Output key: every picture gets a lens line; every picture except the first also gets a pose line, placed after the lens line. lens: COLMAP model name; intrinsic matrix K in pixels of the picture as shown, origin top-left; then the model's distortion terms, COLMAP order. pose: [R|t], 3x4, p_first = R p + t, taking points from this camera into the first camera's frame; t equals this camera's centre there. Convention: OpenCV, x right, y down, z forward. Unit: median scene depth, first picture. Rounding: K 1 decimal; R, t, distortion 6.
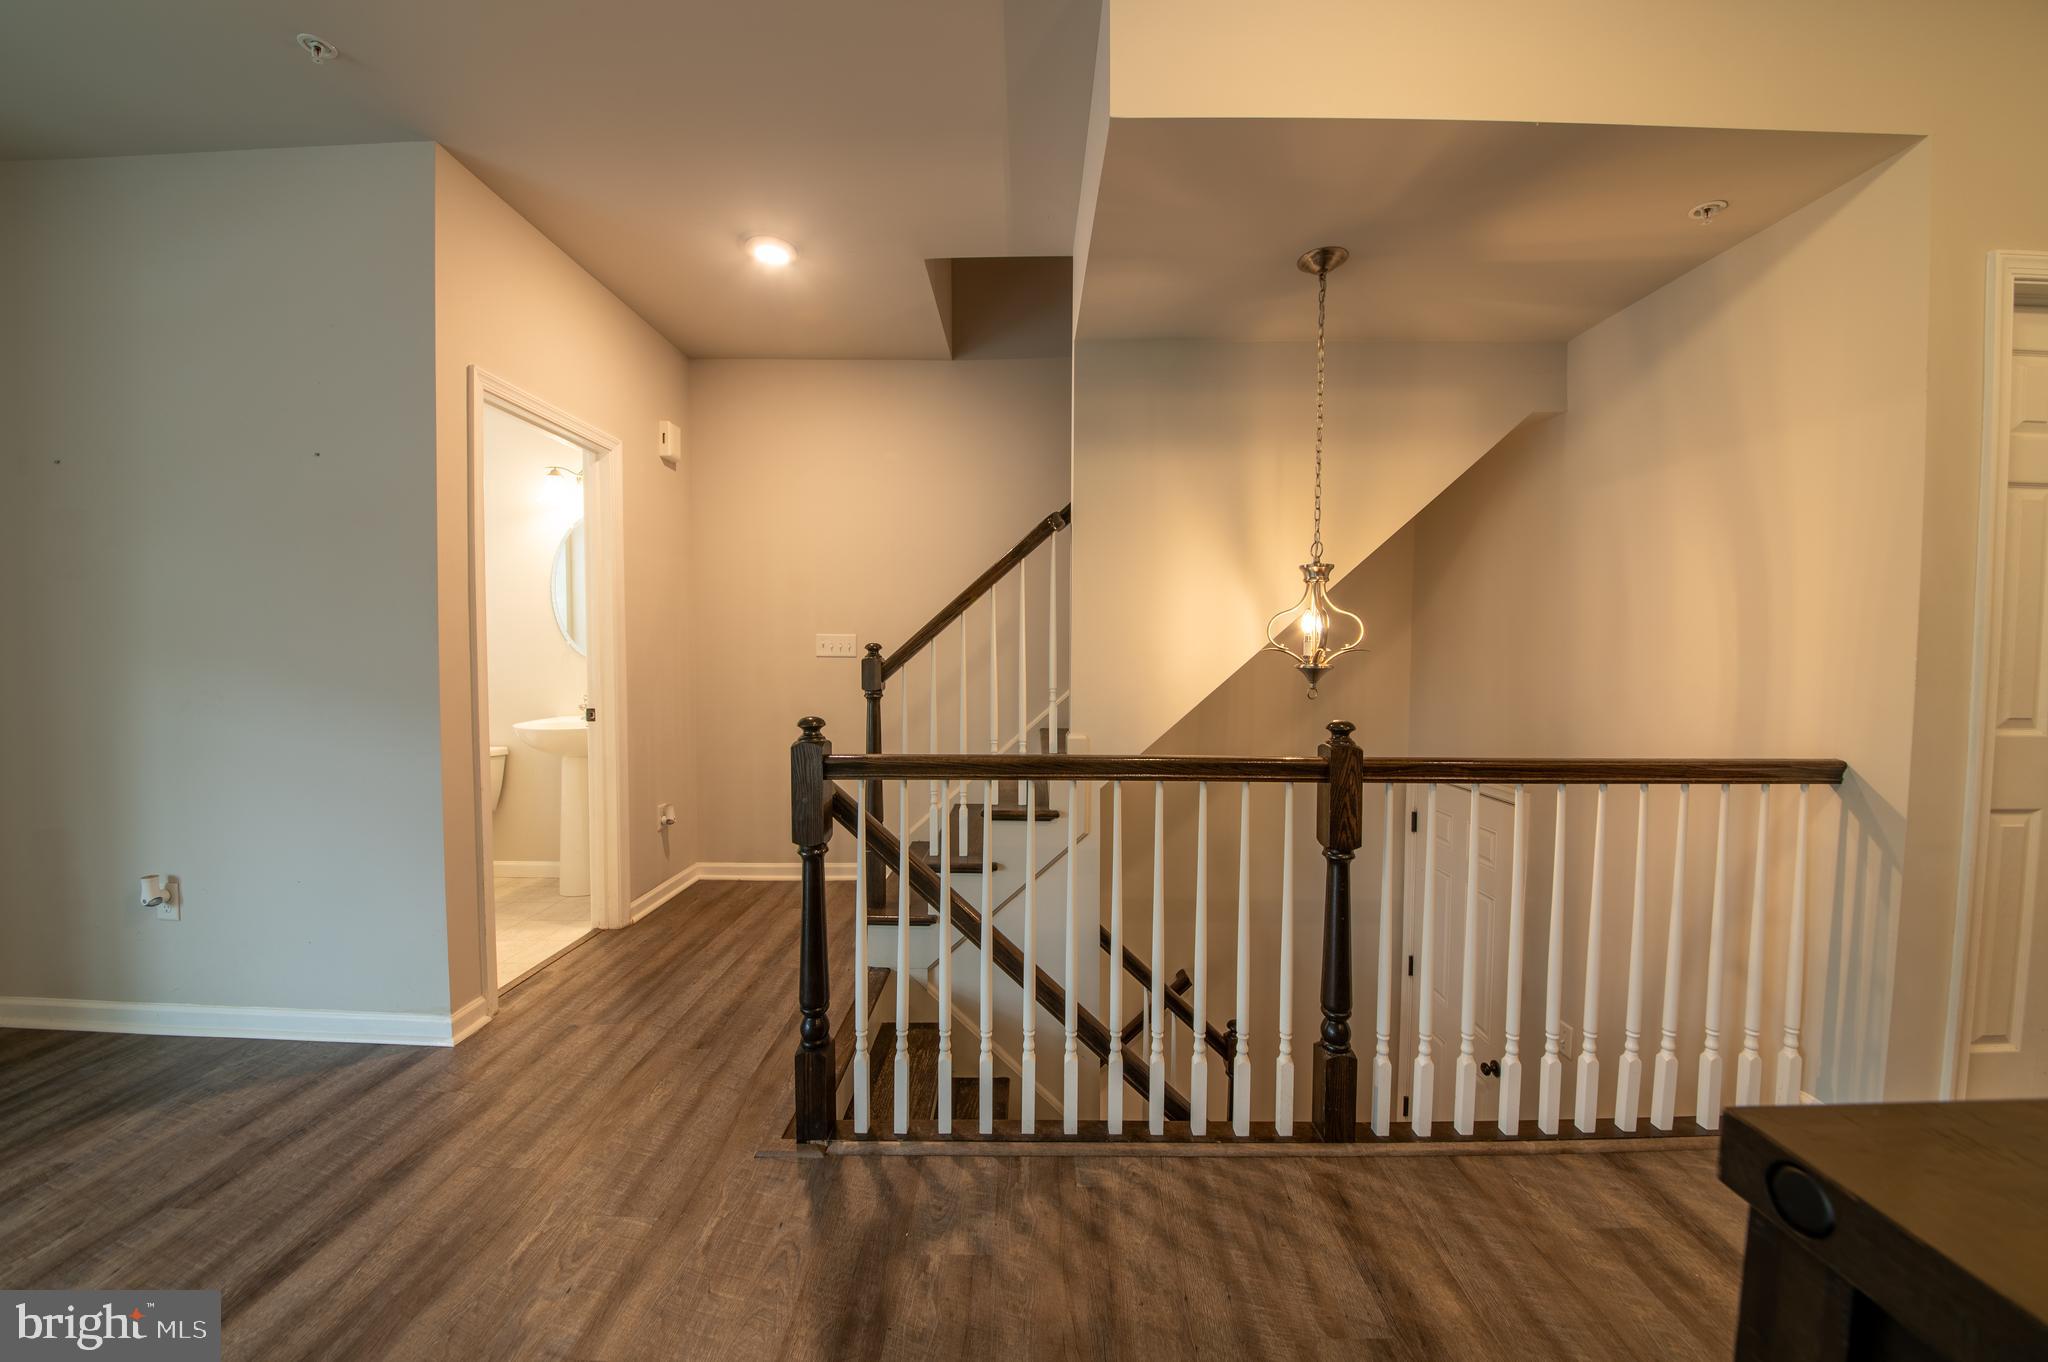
lens RADIAL K [[734.4, 0, 1016.2], [0, 734.4, 680.2], [0, 0, 1]] dist [-0.009813, -0.004719]
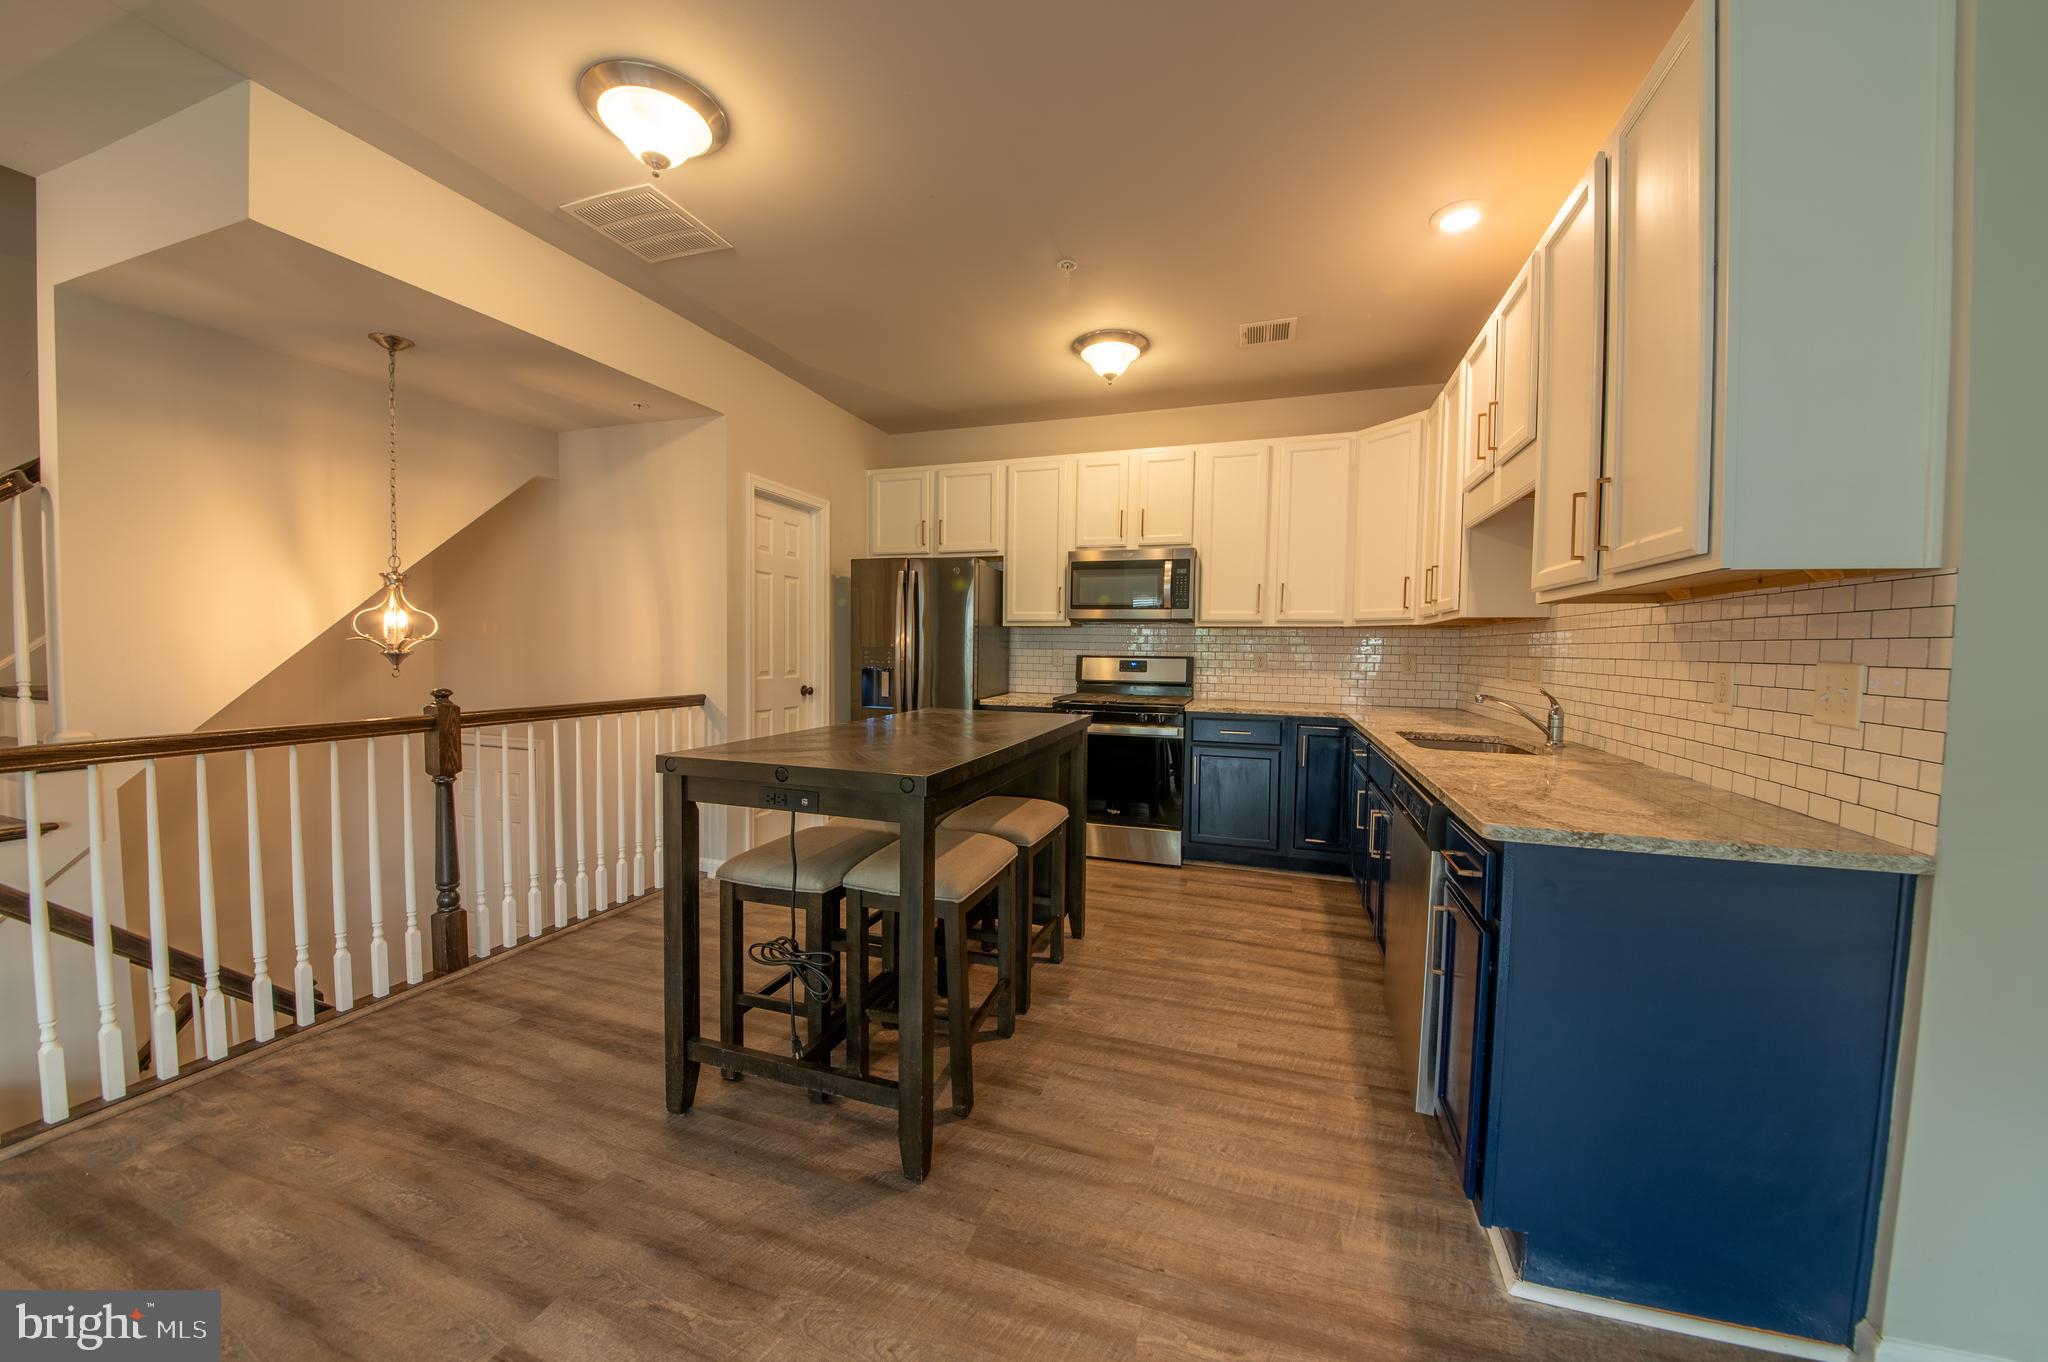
lens RADIAL K [[697.0, 0, 1024.0], [0, 697.0, 681.0], [0, 0, 1]] dist [0.001344, -0.008868]
pose [[0.306432, -0.053080, 0.950412, -0.464212], [0.018172, 0.998588, 0.049912, -0.007672], [-0.951719, 0.001976, 0.306964, -0.483267]]
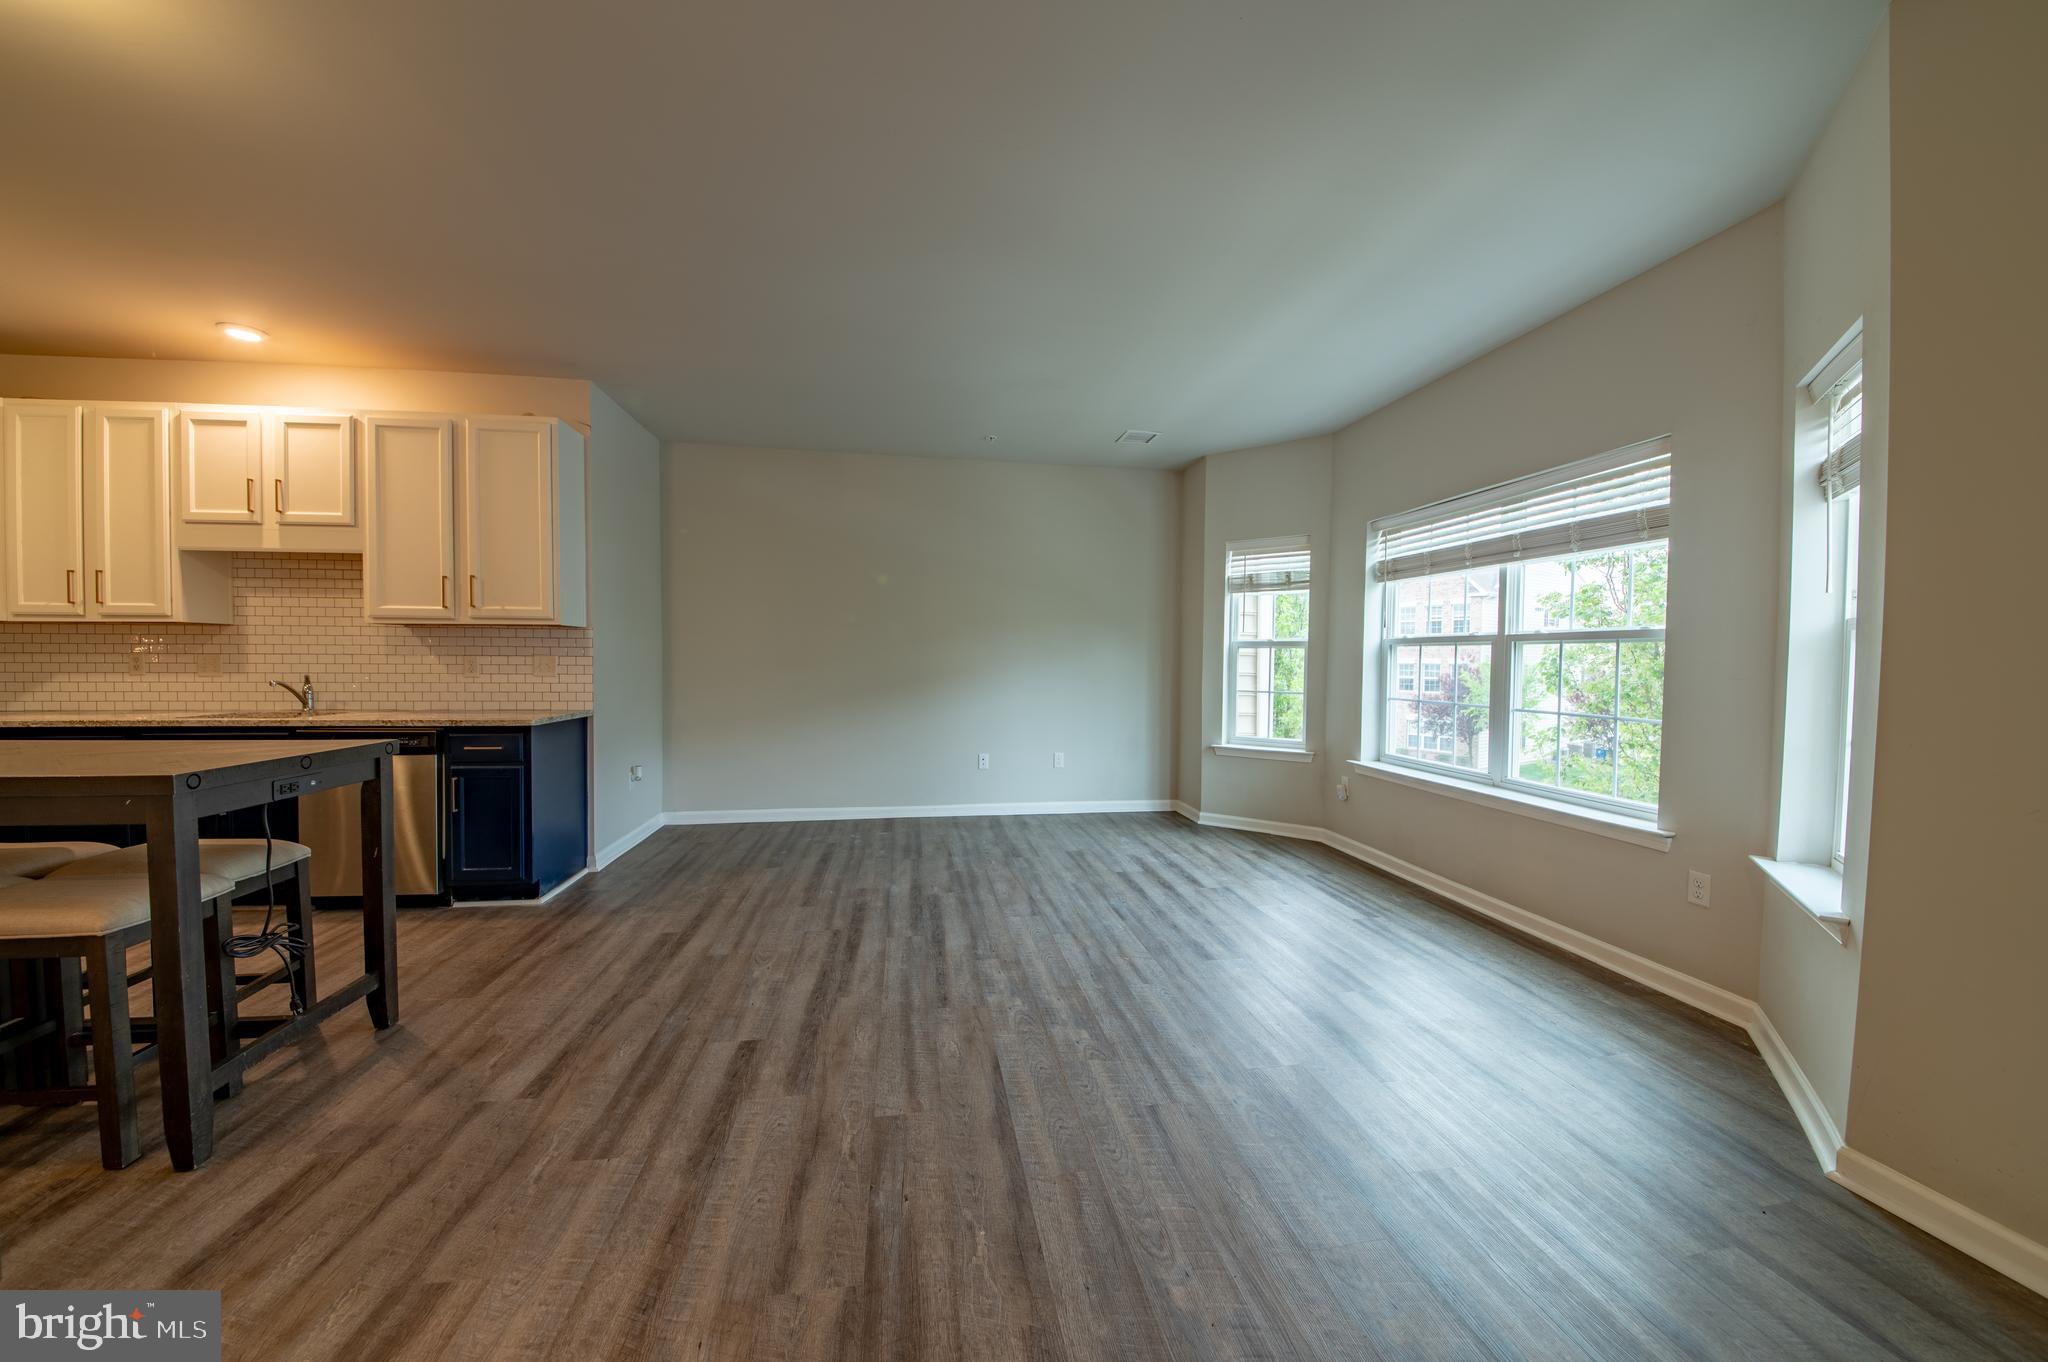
lens RADIAL K [[734.4, 0, 1016.2], [0, 734.4, 680.2], [0, 0, 1]] dist [-0.009813, -0.004719]
pose [[-0.984510, -0.008531, -0.175123, -0.555342], [-0.018990, 0.998128, 0.058132, -0.041837], [0.174299, 0.060557, -0.982829, 1.114261]]
